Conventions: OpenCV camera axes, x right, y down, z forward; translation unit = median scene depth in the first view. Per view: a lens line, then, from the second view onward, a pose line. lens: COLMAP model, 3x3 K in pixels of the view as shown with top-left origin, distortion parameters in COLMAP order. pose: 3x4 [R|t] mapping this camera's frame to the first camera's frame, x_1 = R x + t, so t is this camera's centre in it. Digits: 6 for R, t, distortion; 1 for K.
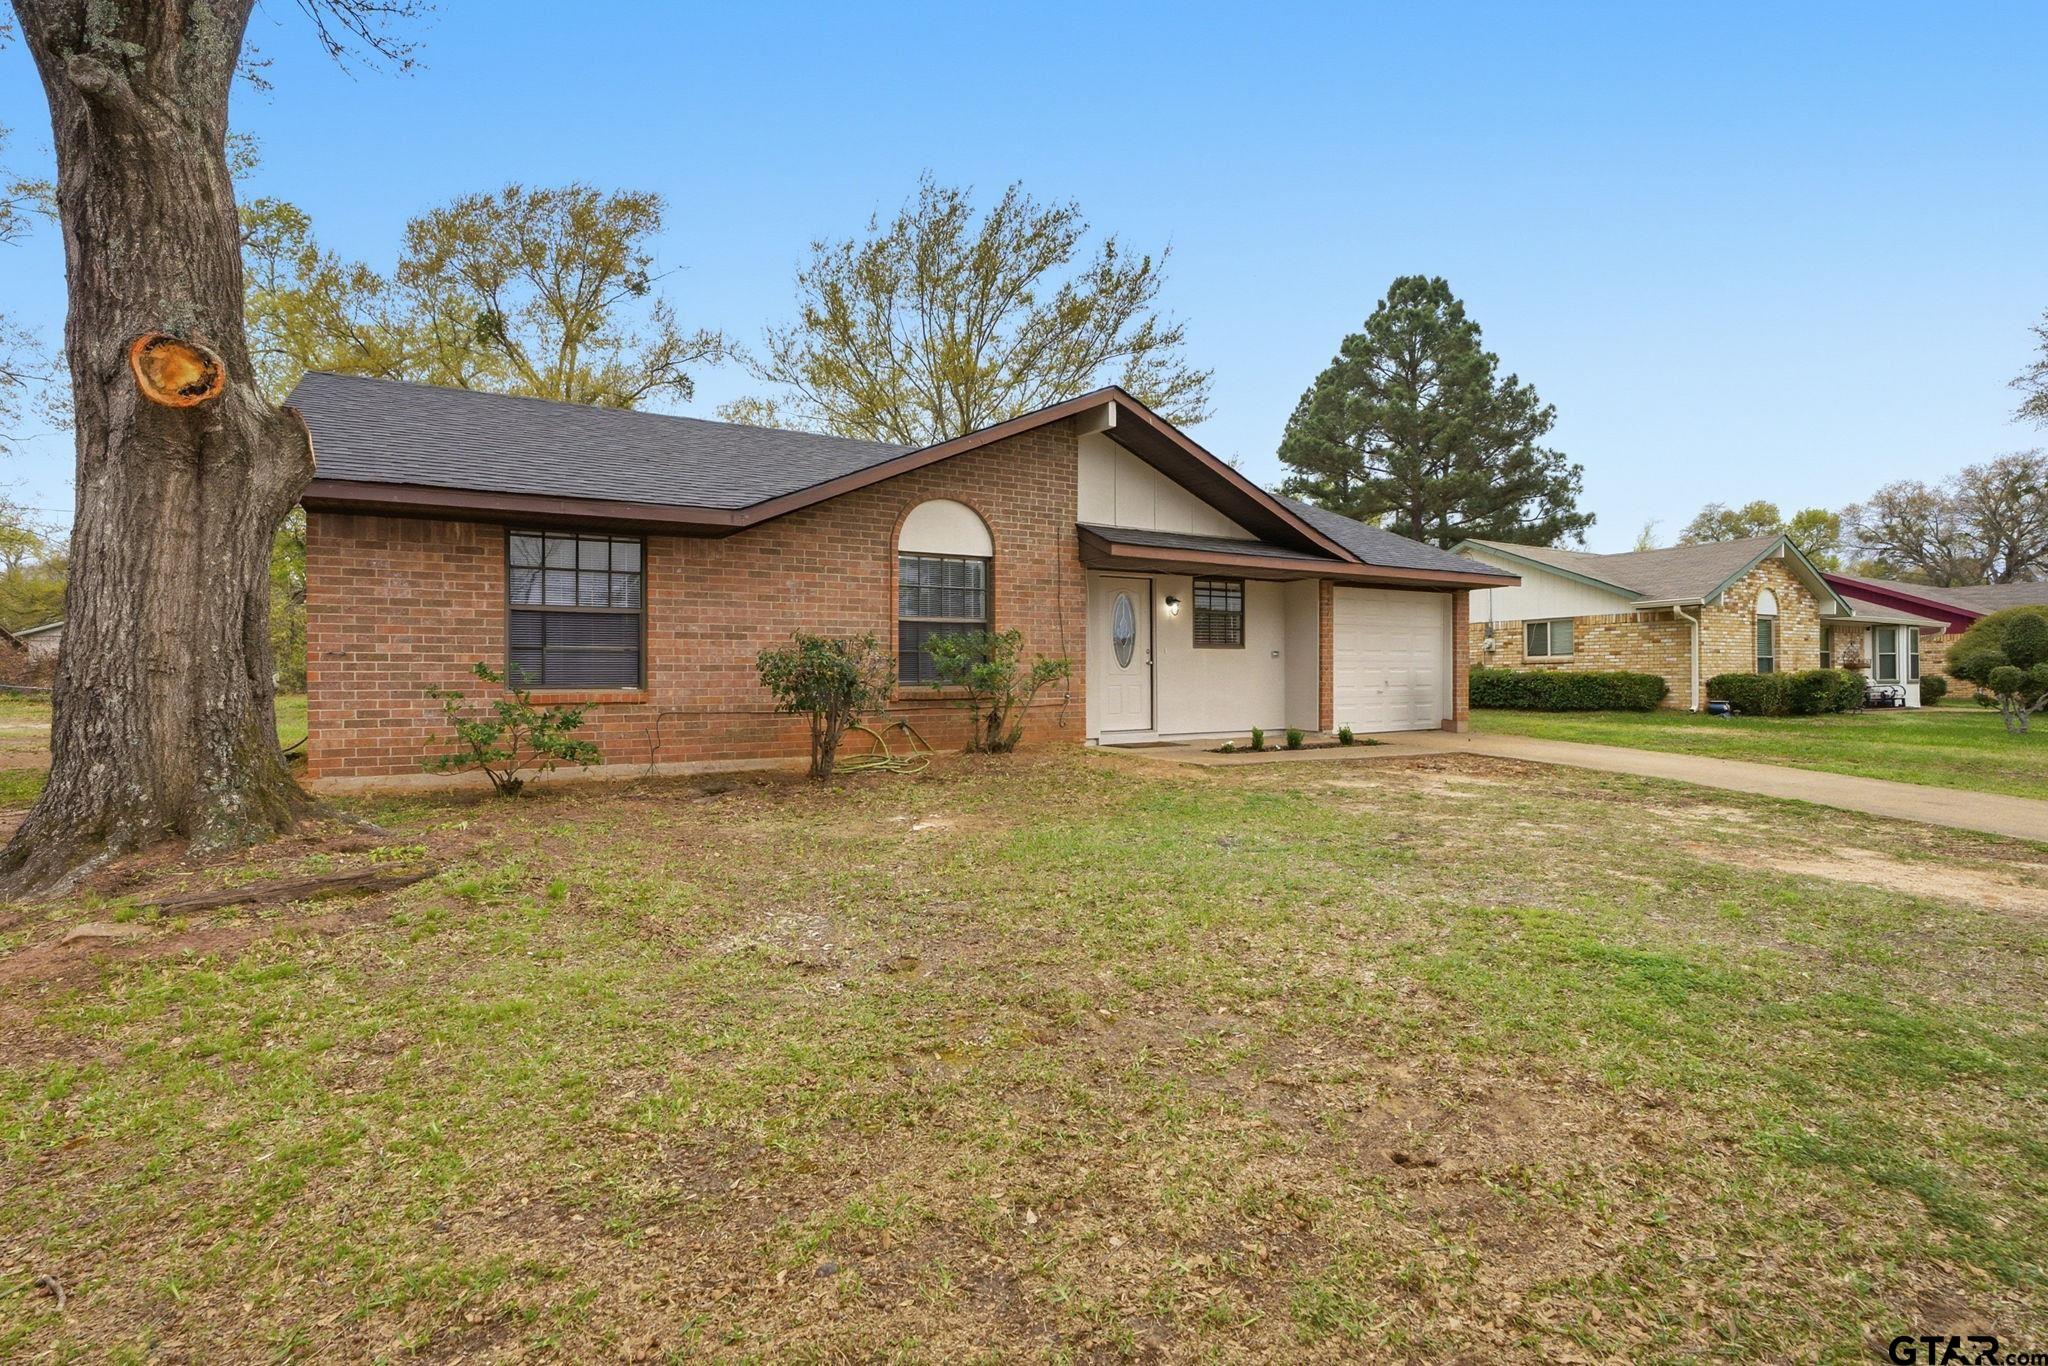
lens RADIAL K [[1056.8, 0, 1027.4], [0, 1056.8, 666.2], [0, 0, 1]] dist [-0.000453, 0.000587]
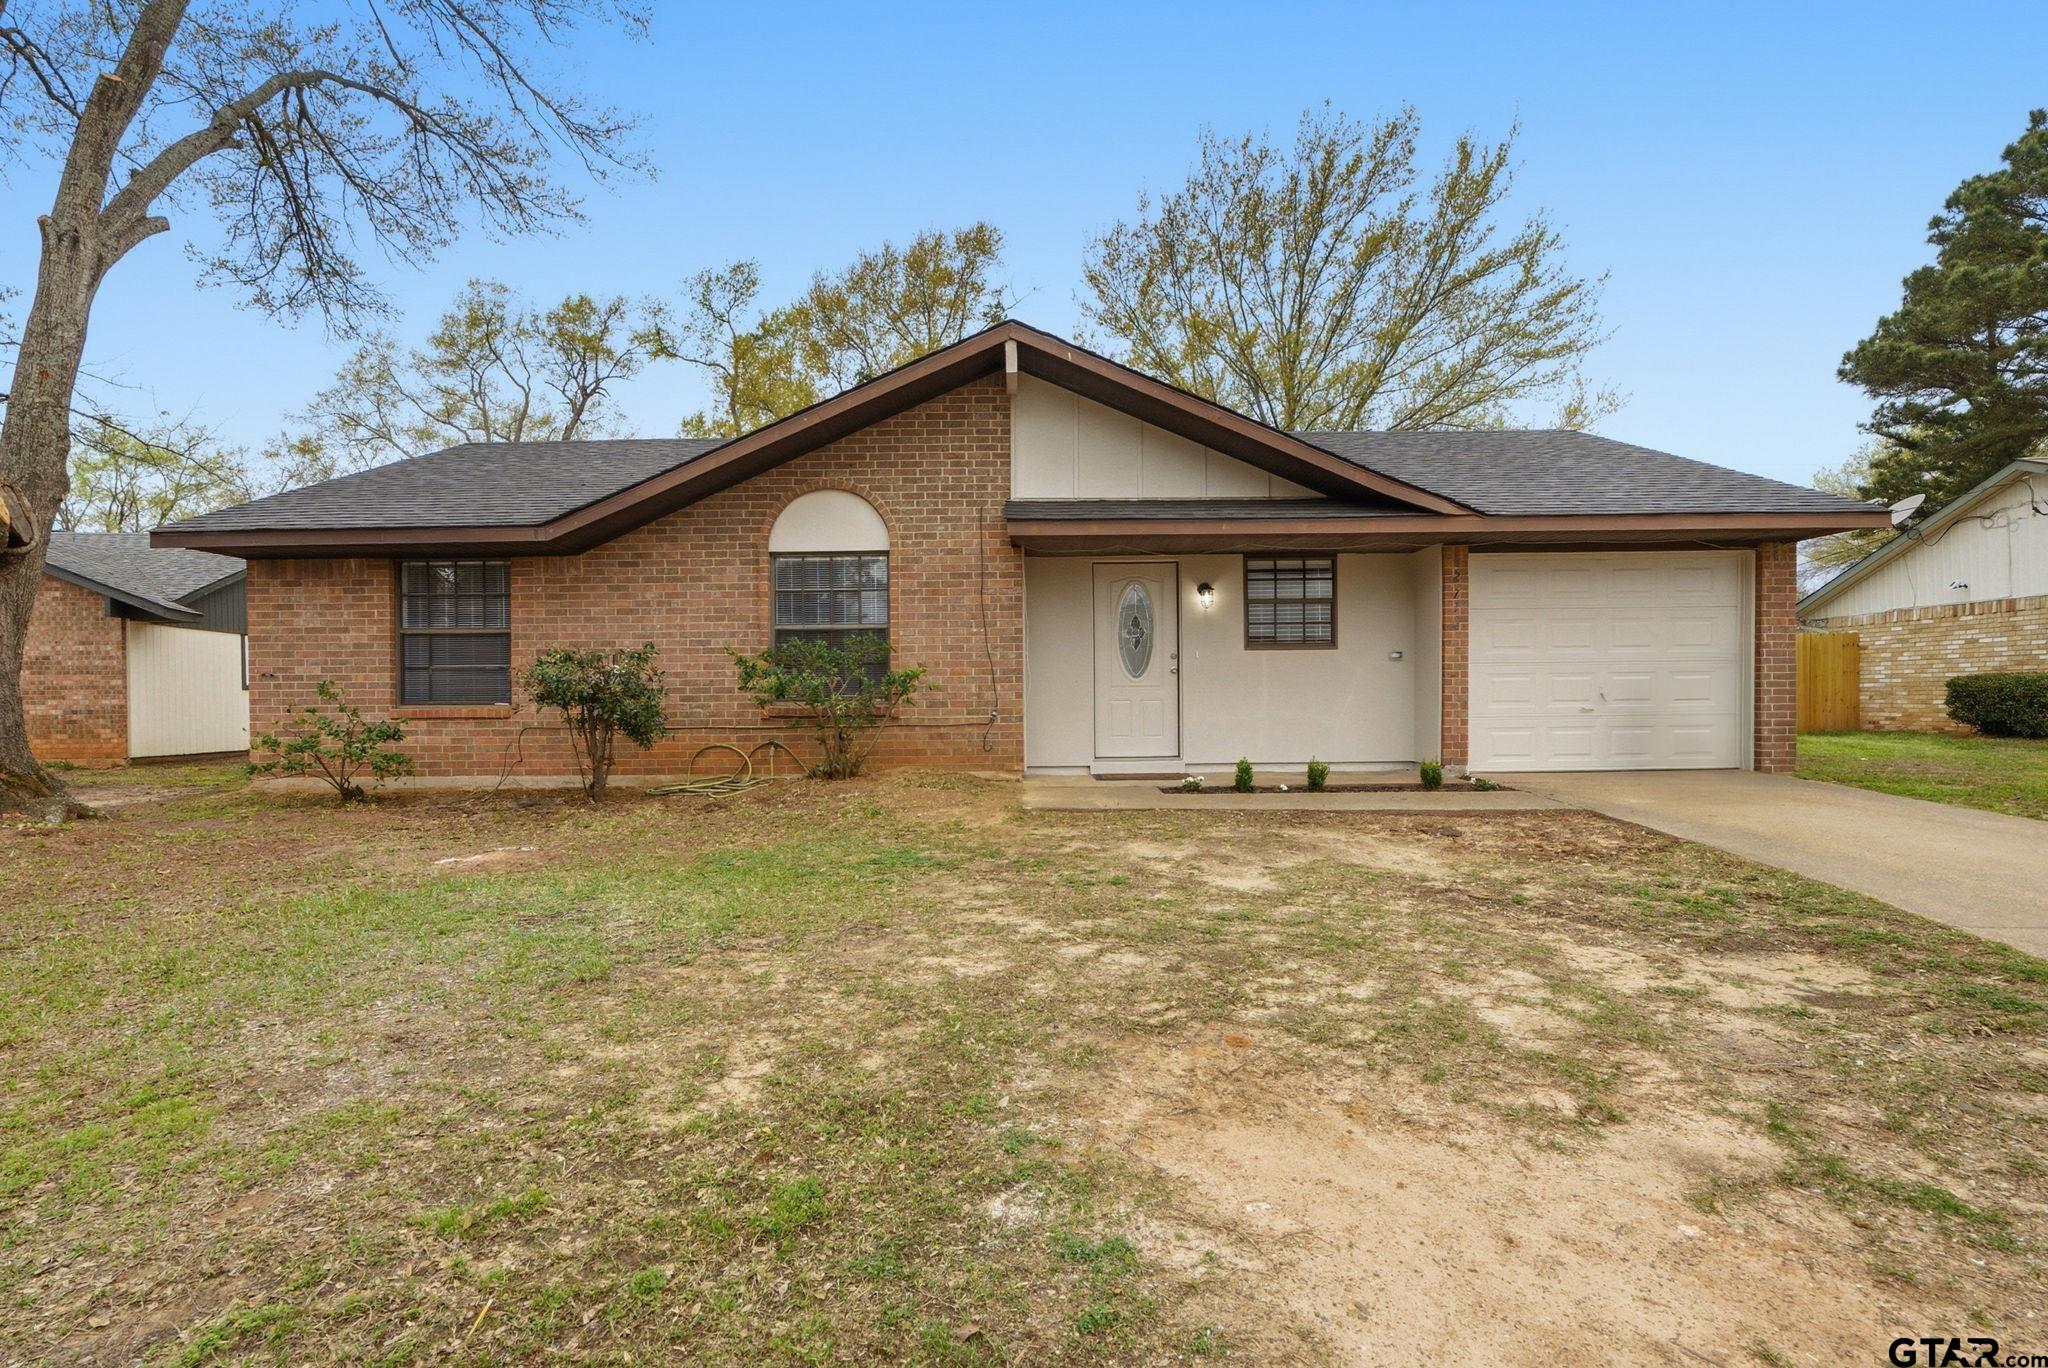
lens RADIAL K [[1032.3, 0, 1021.8], [0, 1032.3, 692.5], [0, 0, 1]] dist [-0.004120, -0.000603]
pose [[0.830382, -0.004205, -0.557179, 0.537358], [0.011878, 0.999878, 0.010157, 0.004506], [0.557068, -0.015052, 0.830330, 0.374178]]
